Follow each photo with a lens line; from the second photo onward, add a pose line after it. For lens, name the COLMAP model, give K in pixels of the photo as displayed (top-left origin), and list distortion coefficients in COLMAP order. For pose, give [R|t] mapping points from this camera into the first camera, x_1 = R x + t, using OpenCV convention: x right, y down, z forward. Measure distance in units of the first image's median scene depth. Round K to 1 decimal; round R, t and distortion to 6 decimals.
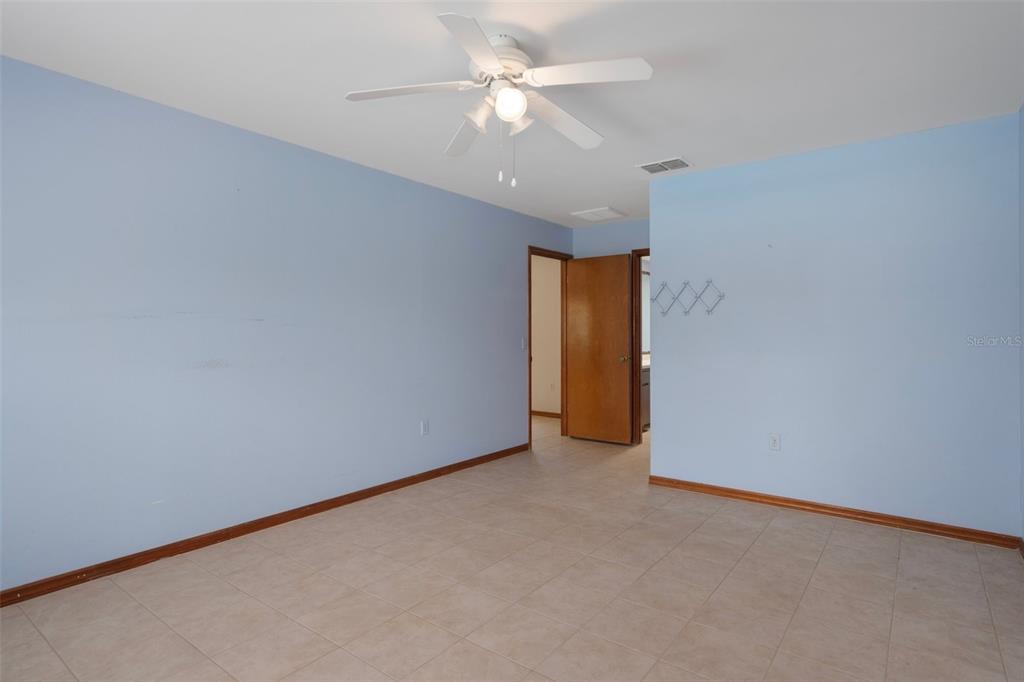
lens RADIAL K [[541.1, 0, 508.4], [0, 541.1, 324.3], [0, 0, 1]] dist [-0.000931, 0.001750]
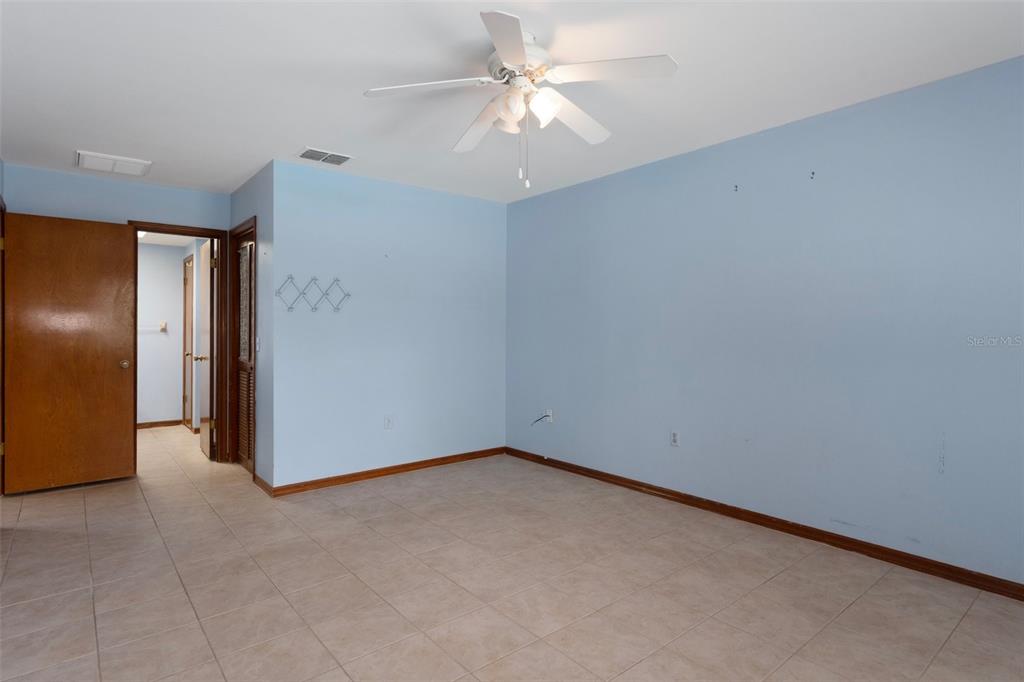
lens RADIAL K [[541.1, 0, 508.4], [0, 541.1, 324.3], [0, 0, 1]] dist [-0.000931, 0.001750]
pose [[0.216731, 0.012193, 0.976155, -0.674359], [-0.016996, 0.999818, -0.008715, 0.010835], [-0.976083, -0.014702, 0.216898, 0.539340]]
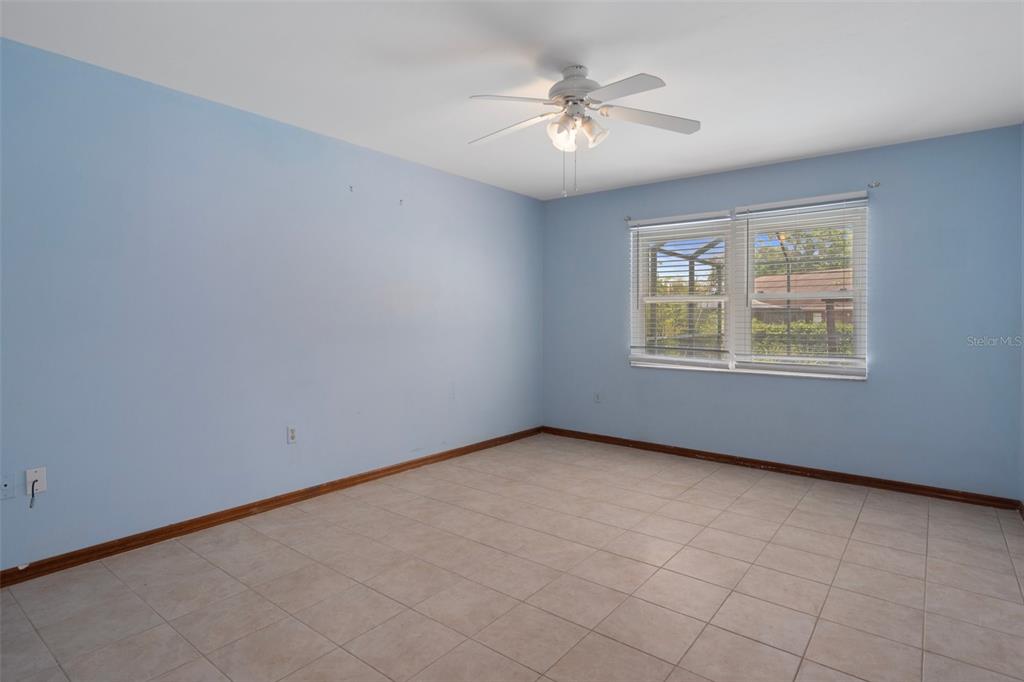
lens RADIAL K [[541.1, 0, 508.4], [0, 541.1, 324.3], [0, 0, 1]] dist [-0.000931, 0.001750]
pose [[-0.999975, -0.002388, 0.006716, 0.081617], [-0.002391, 0.999997, -0.000415, 0.020439], [-0.006715, -0.000431, -0.999977, 1.468210]]
